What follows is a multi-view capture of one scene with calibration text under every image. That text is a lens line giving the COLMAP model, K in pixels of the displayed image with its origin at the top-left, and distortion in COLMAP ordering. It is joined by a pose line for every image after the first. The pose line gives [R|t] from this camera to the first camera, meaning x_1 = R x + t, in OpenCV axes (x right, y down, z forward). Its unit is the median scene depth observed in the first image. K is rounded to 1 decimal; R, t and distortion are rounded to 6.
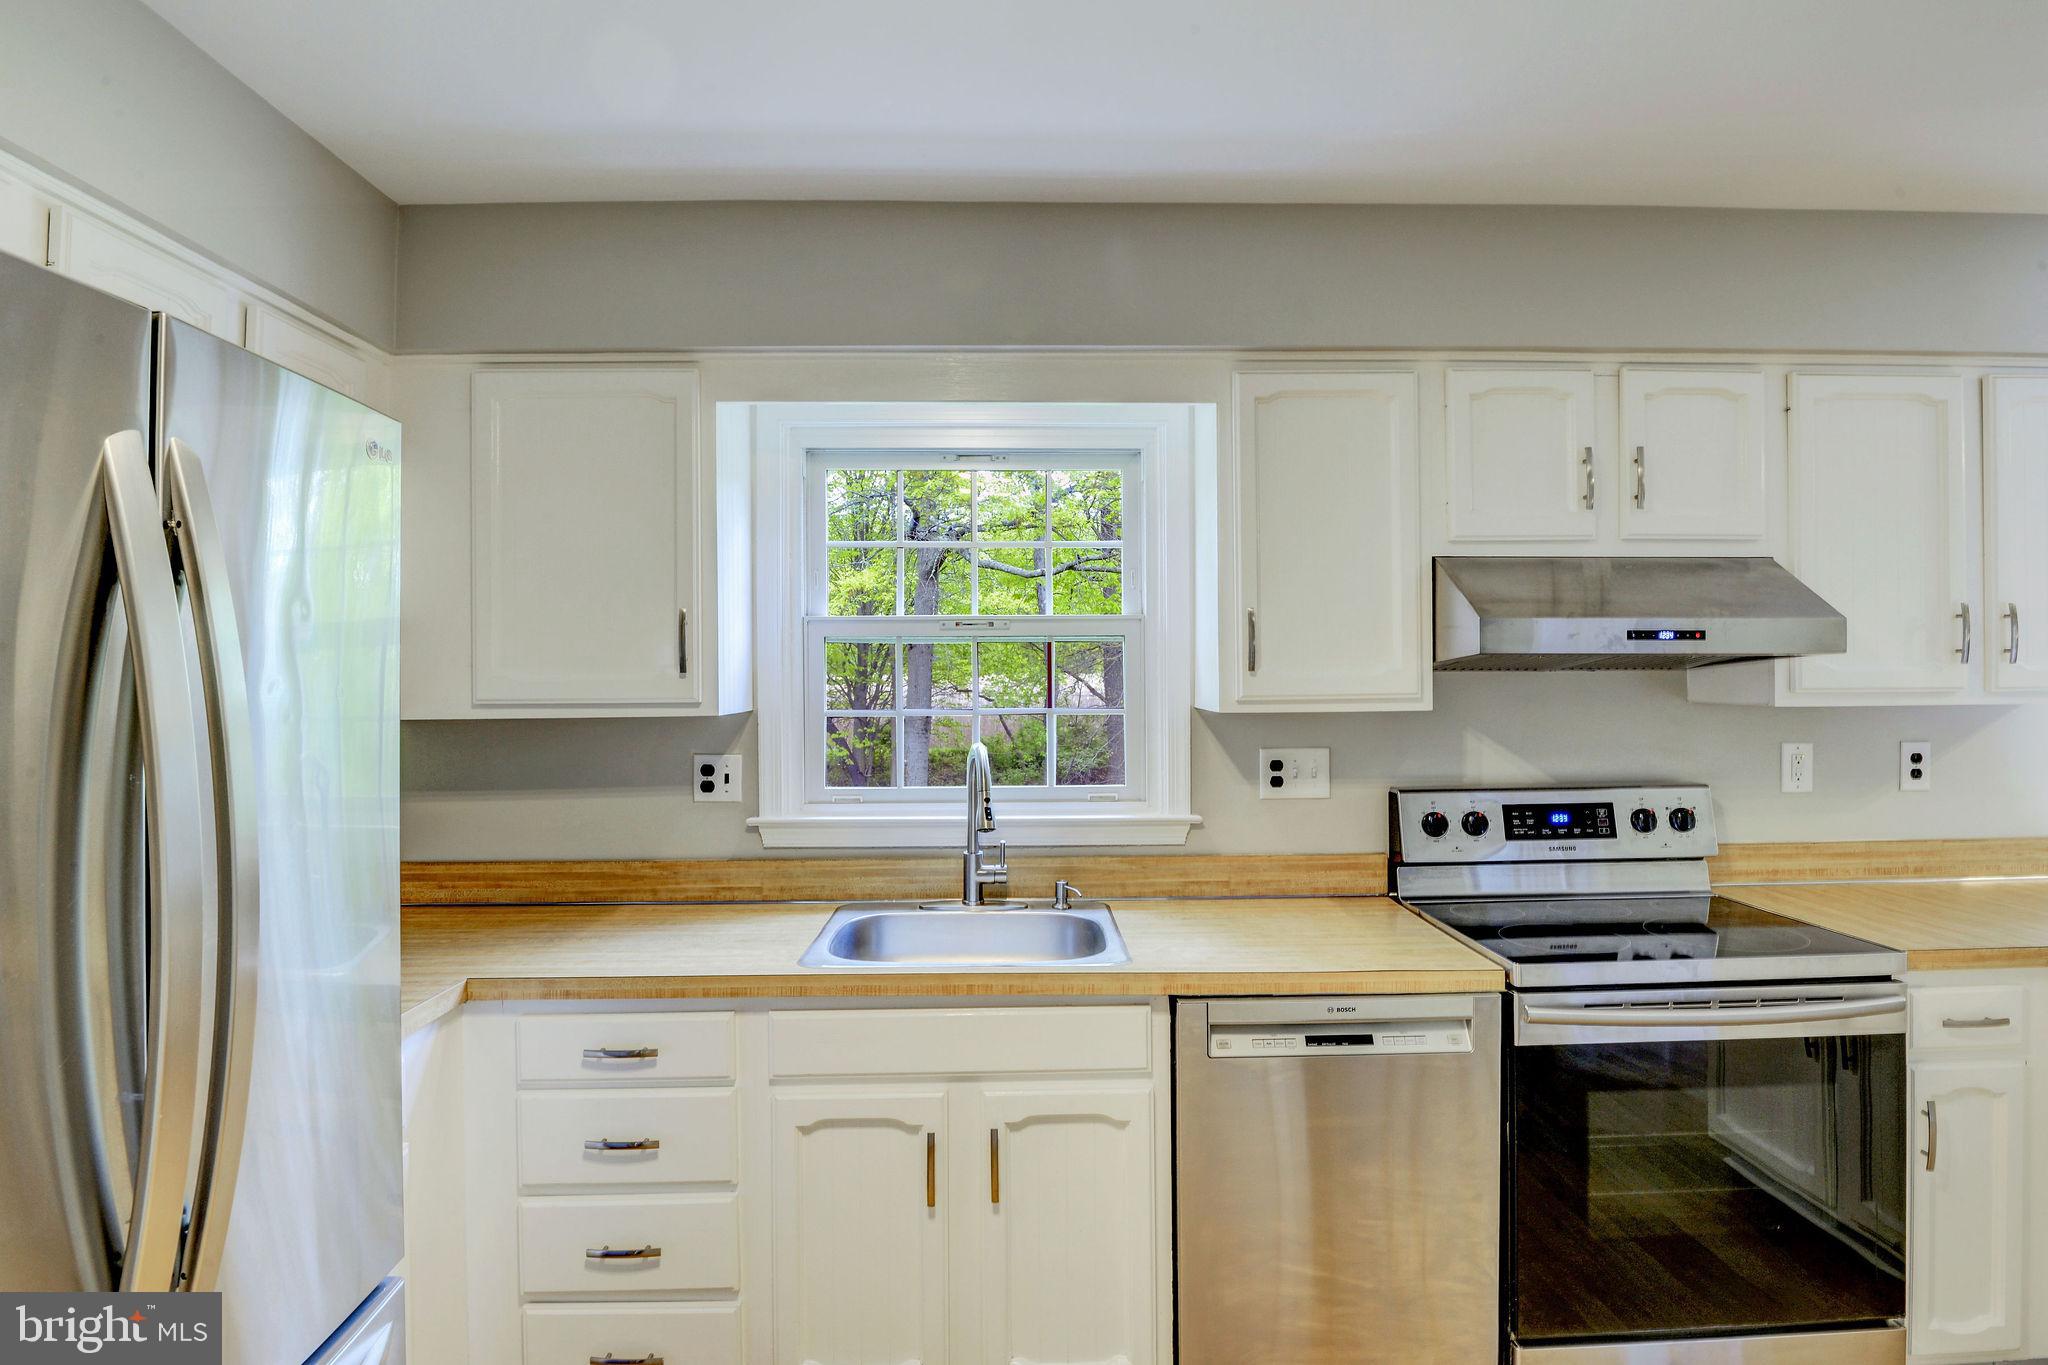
lens RADIAL K [[1111.1, 0, 1021.3], [0, 1111.1, 656.3], [0, 0, 1]] dist [-0.000704, -0.017450]
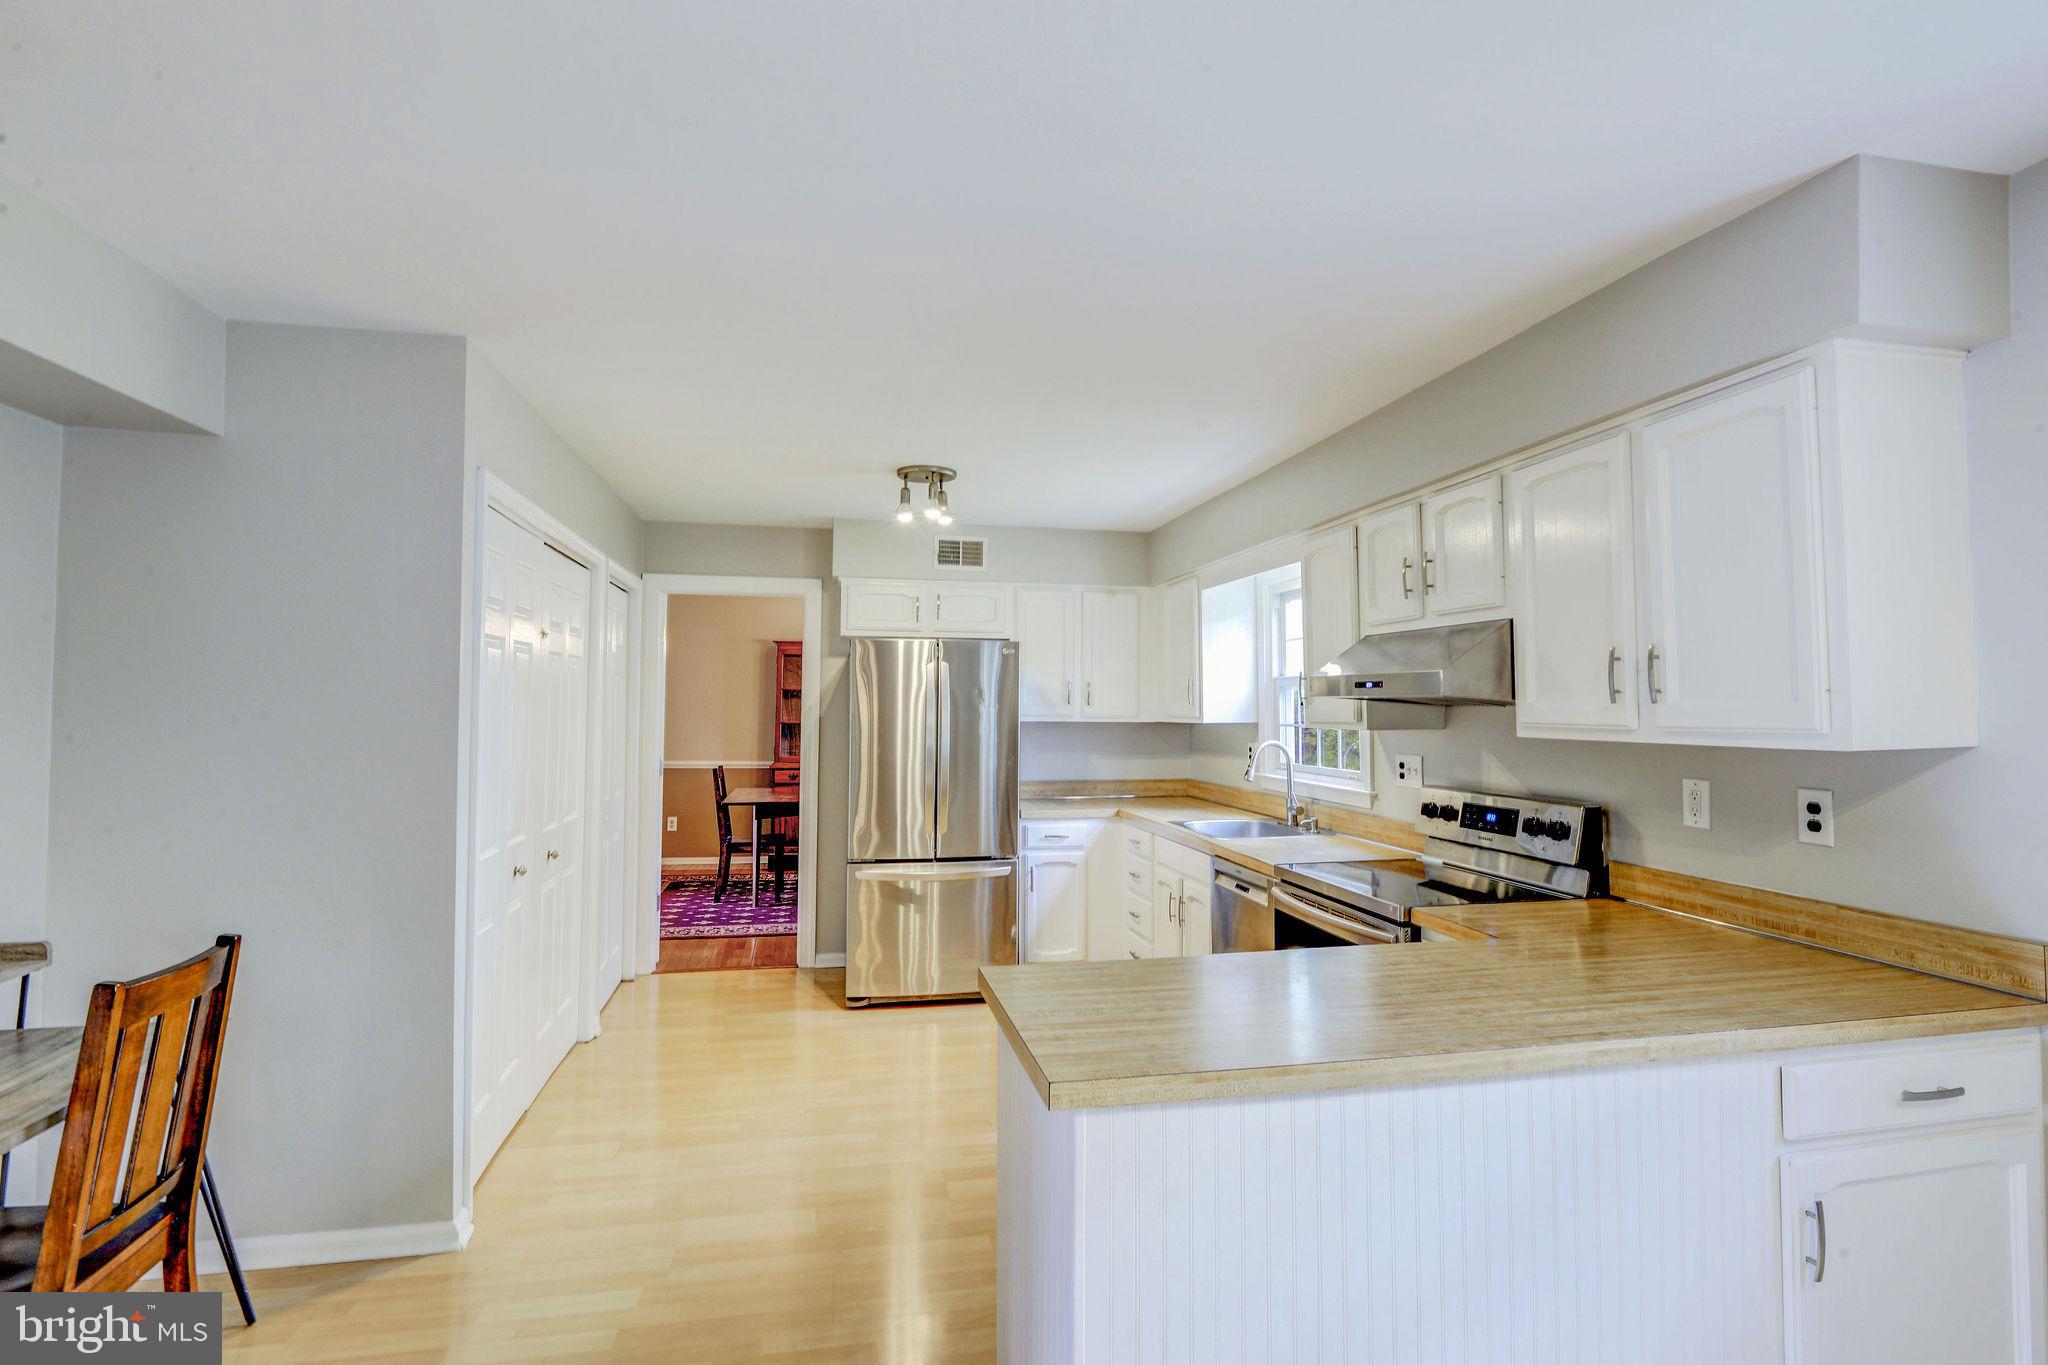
lens RADIAL K [[1006.7, 0, 1024.0], [0, 1006.7, 682.5], [0, 0, 1]] dist [0.000004, 0.000024]
pose [[0.174018, -0.014806, -0.984631, 1.519418], [-0.004996, 0.999861, -0.015918, 0.006538], [0.984730, 0.007690, 0.173920, 0.227903]]
